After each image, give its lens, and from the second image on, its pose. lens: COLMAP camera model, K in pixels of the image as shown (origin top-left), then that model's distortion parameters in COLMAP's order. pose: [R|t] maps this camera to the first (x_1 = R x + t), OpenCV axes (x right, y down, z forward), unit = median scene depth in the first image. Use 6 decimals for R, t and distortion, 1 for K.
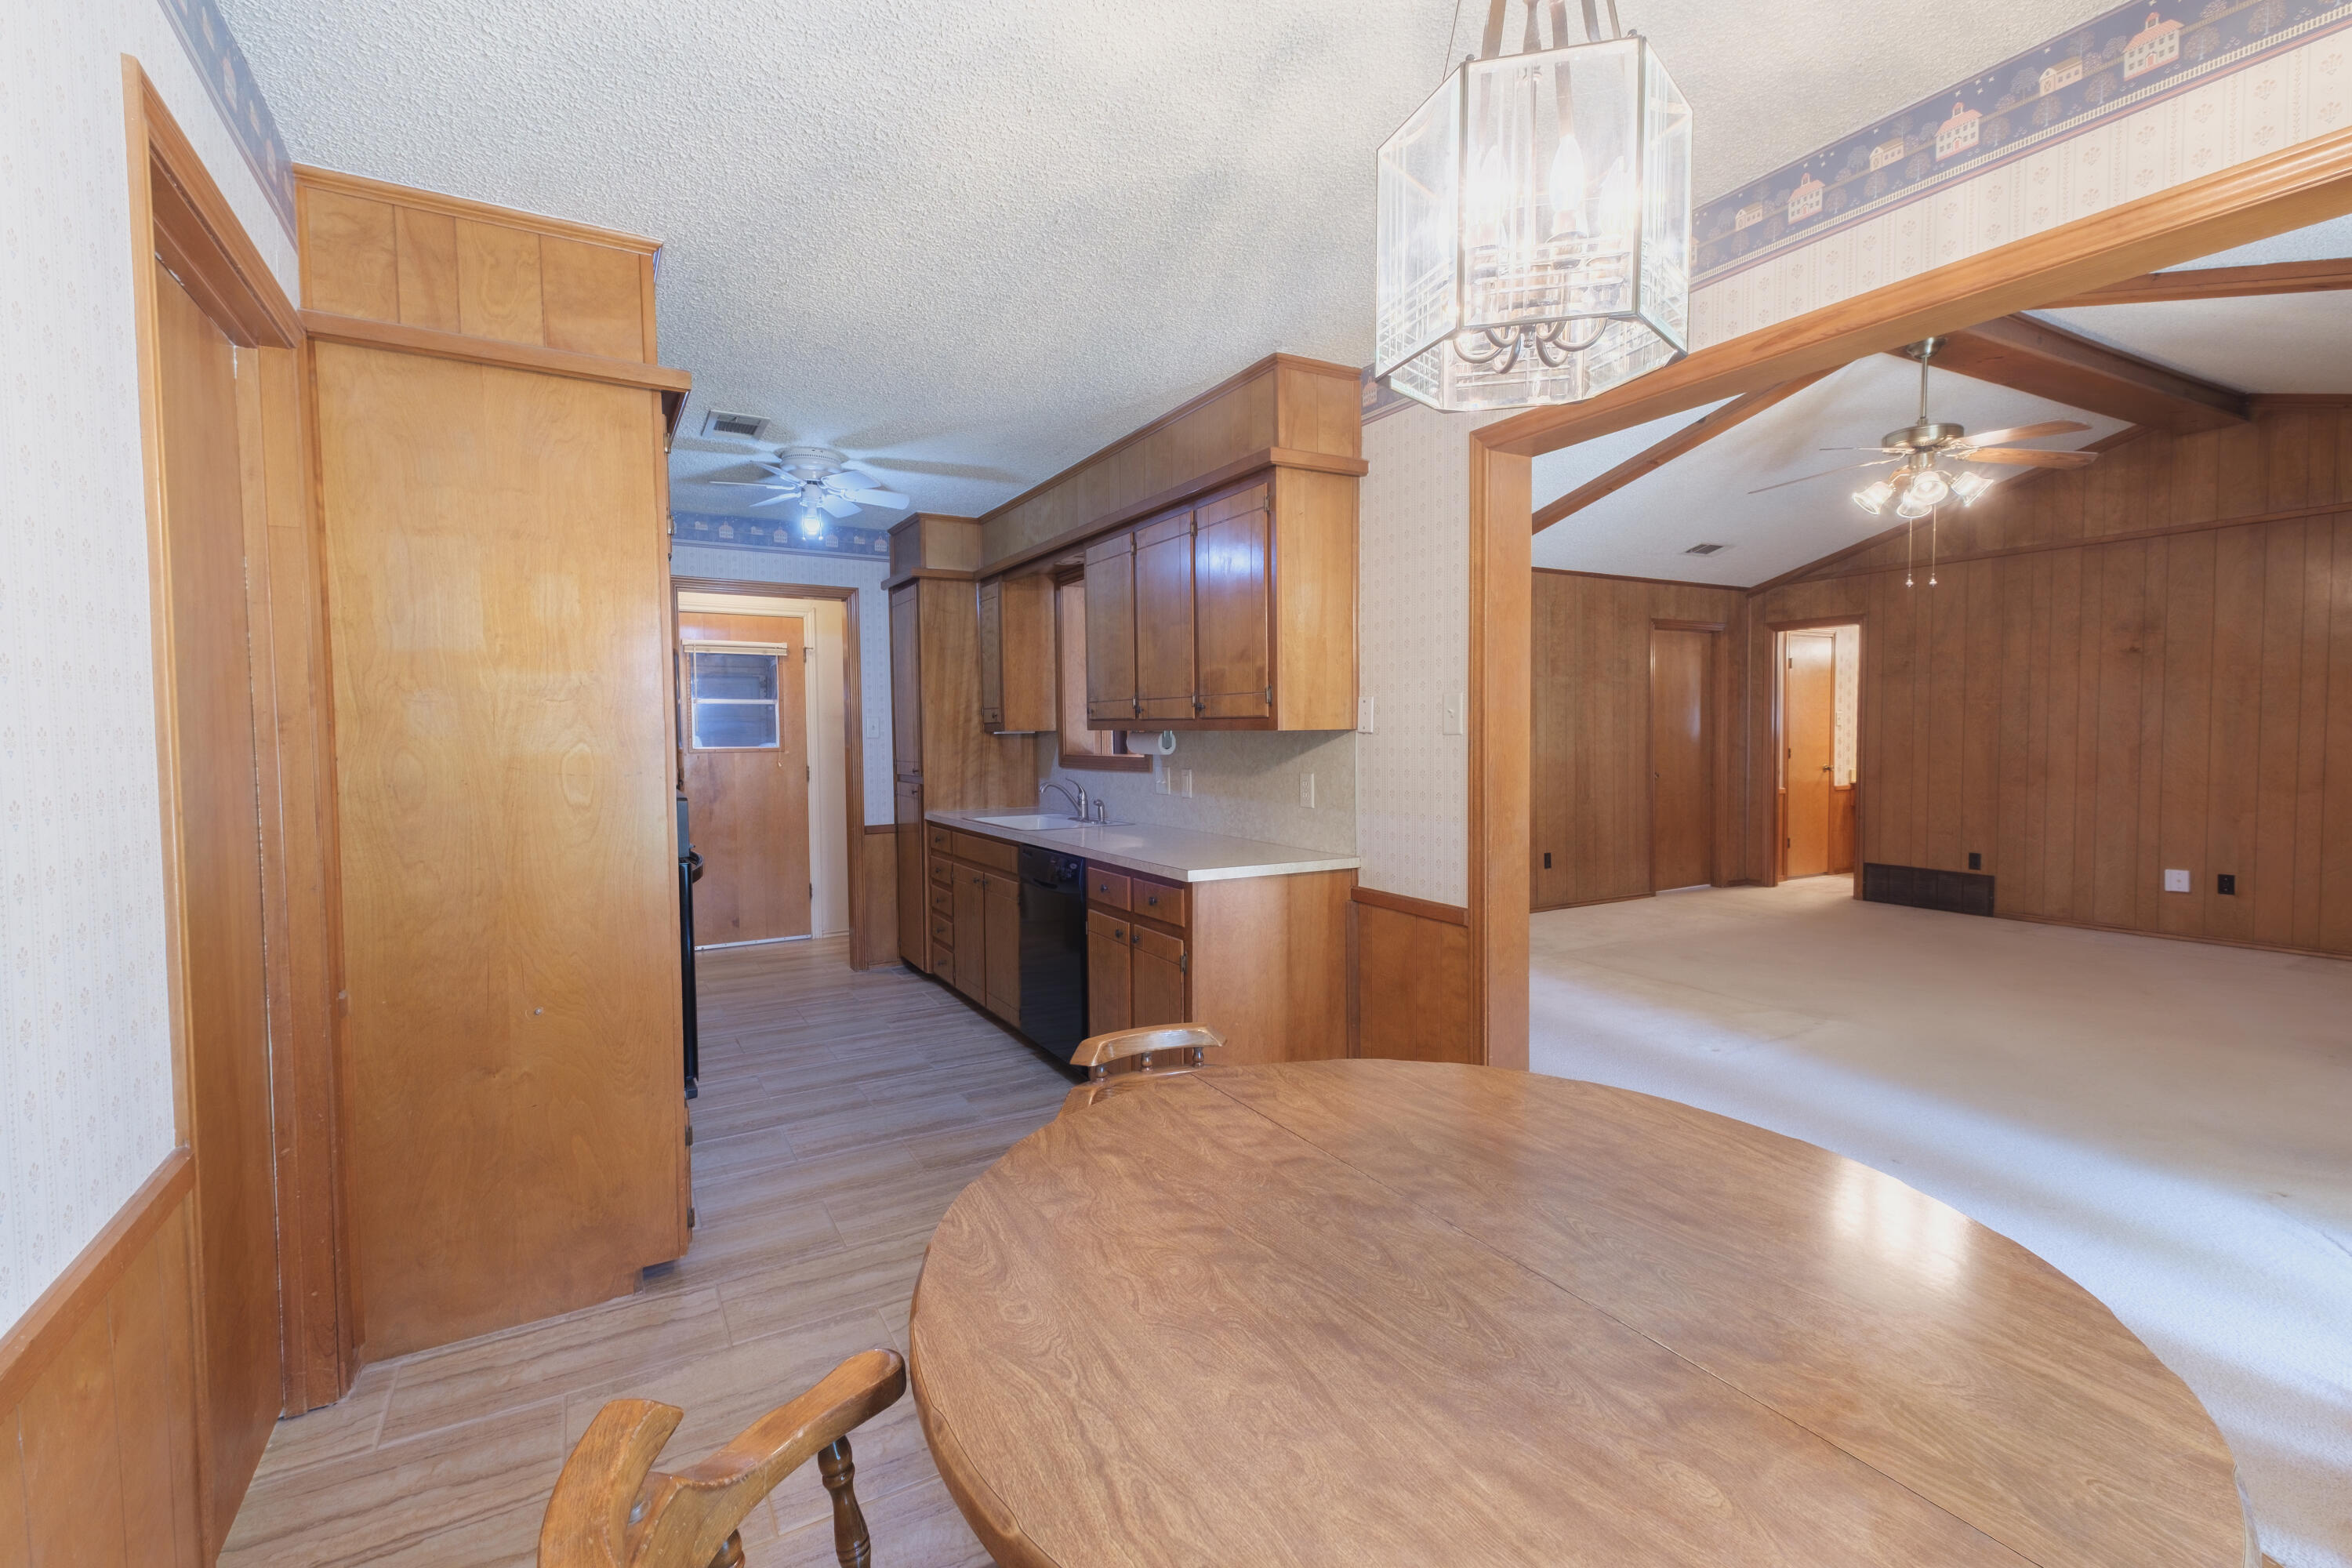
lens RADIAL K [[1003.8, 0, 1118.3], [0, 1003.8, 771.5], [0, 0, 1]] dist [0.000391, -0.003682]
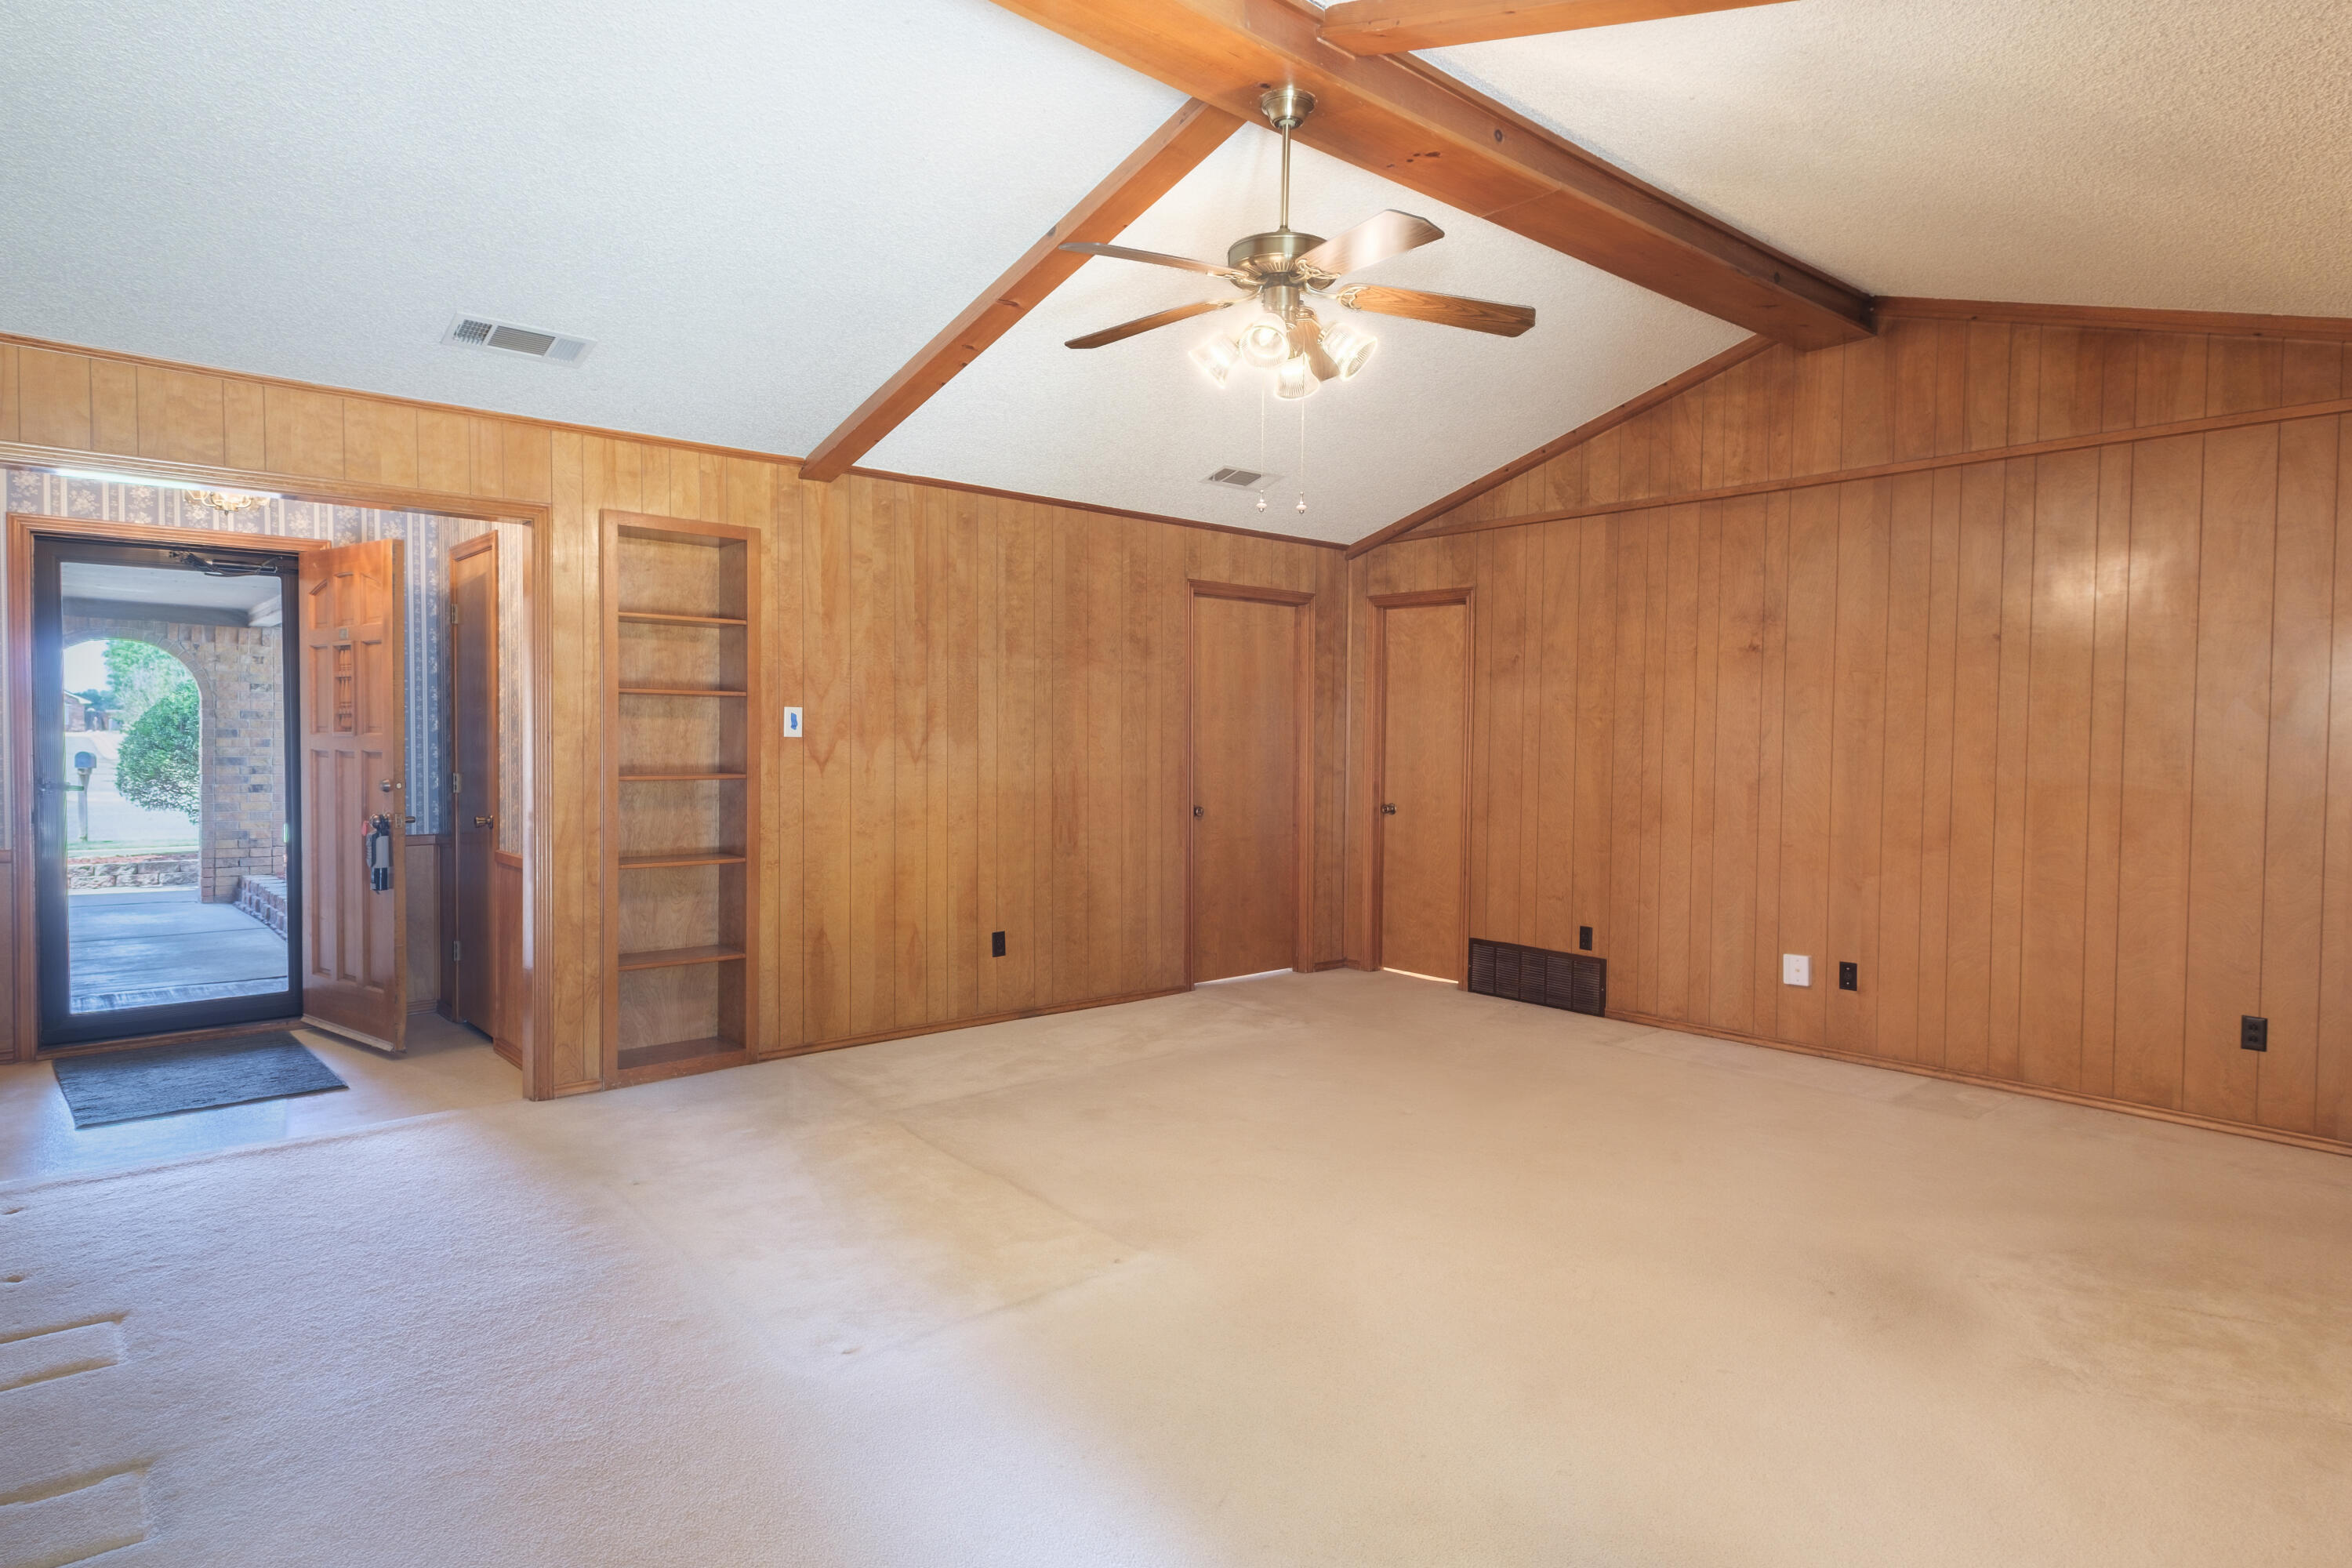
lens RADIAL K [[1305.9, 0, 1177.0], [0, 1305.9, 766.1], [0, 0, 1]] dist [0.027490, -0.001351]
pose [[0.970227, 0.018185, 0.241514, 0.372958], [-0.014436, 0.999746, -0.017284, -0.013586], [-0.241767, 0.013283, 0.970243, 0.177962]]
